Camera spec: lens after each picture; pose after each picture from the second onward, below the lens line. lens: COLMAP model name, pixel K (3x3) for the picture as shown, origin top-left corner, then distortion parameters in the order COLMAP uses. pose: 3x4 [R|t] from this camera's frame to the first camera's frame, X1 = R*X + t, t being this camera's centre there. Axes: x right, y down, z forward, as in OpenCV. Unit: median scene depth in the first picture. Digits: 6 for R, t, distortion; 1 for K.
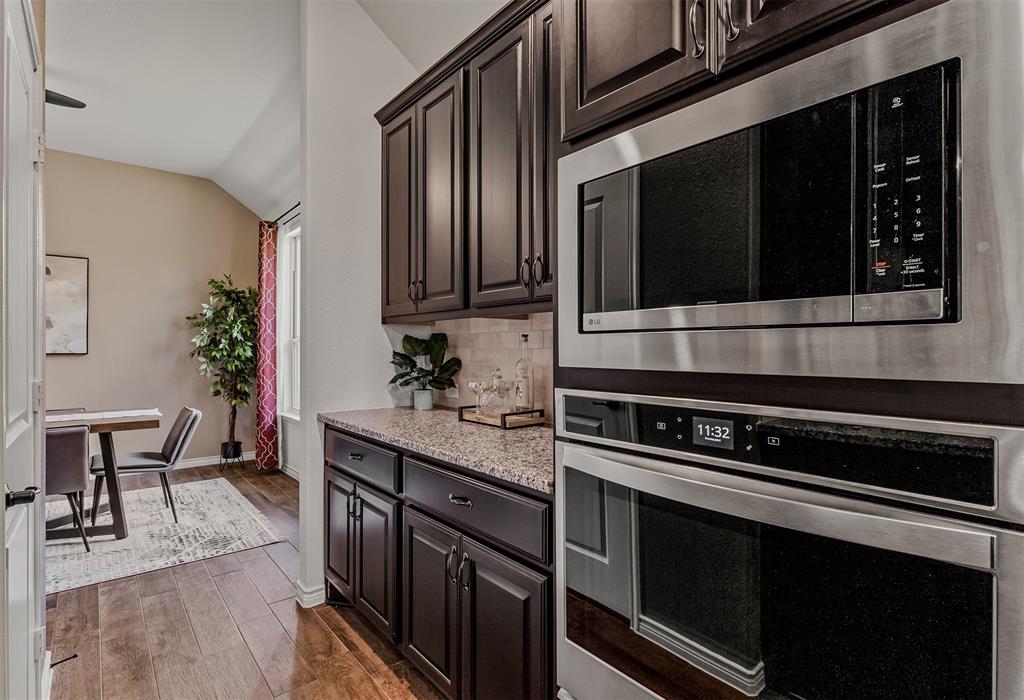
lens RADIAL K [[506.9, 0, 509.0], [0, 506.9, 347.6], [0, 0, 1]] dist [0.010280, -0.000127]
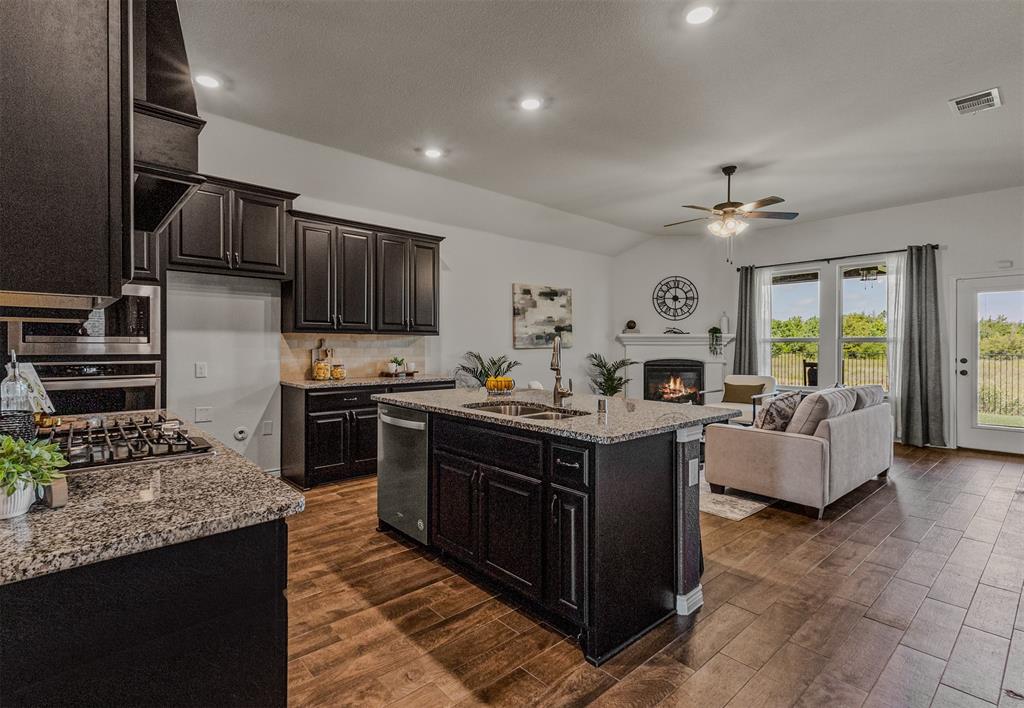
lens RADIAL K [[491.5, 0, 489.5], [0, 491.5, 351.2], [0, 0, 1]] dist [0.017237, -0.004177]
pose [[-0.014275, -0.007857, 0.999867, -1.398485], [-0.001681, 0.999968, 0.007834, -0.004095], [-0.999897, -0.001569, -0.014288, -0.806981]]
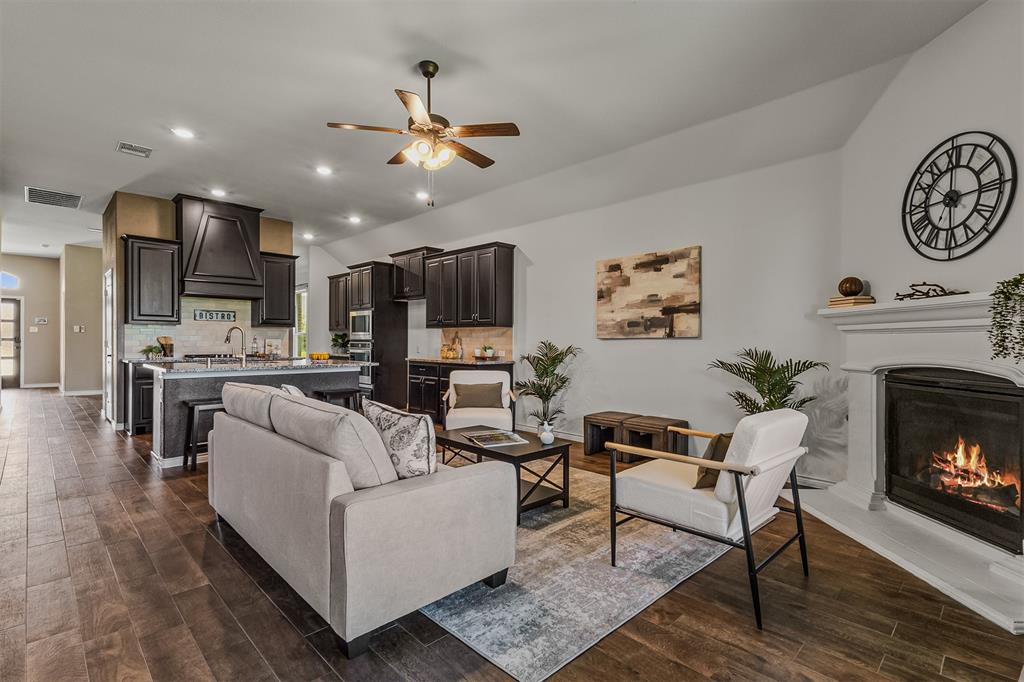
lens RADIAL K [[476.7, 0, 510.1], [0, 476.7, 341.8], [0, 0, 1]] dist [0.022096, -0.004388]
pose [[0.996139, 0.012234, 0.086938, 1.023352], [-0.012260, 0.999925, -0.000238, 0.025839], [-0.086935, -0.000829, 0.996214, -3.483611]]
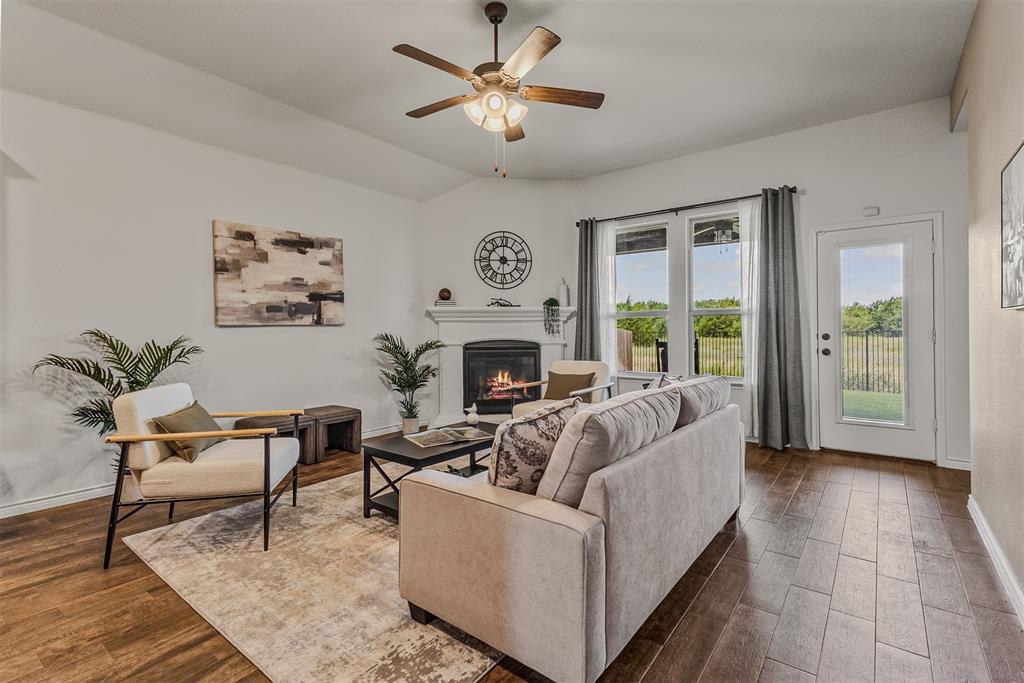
lens RADIAL K [[476.7, 0, 518.6], [0, 476.7, 330.6], [0, 0, 1]] dist [0.022096, -0.004388]
pose [[-0.232636, 0.001806, 0.972562, -0.375660], [0.006732, 0.999977, -0.000246, 0.029360], [-0.972540, 0.006490, -0.232643, -1.714068]]
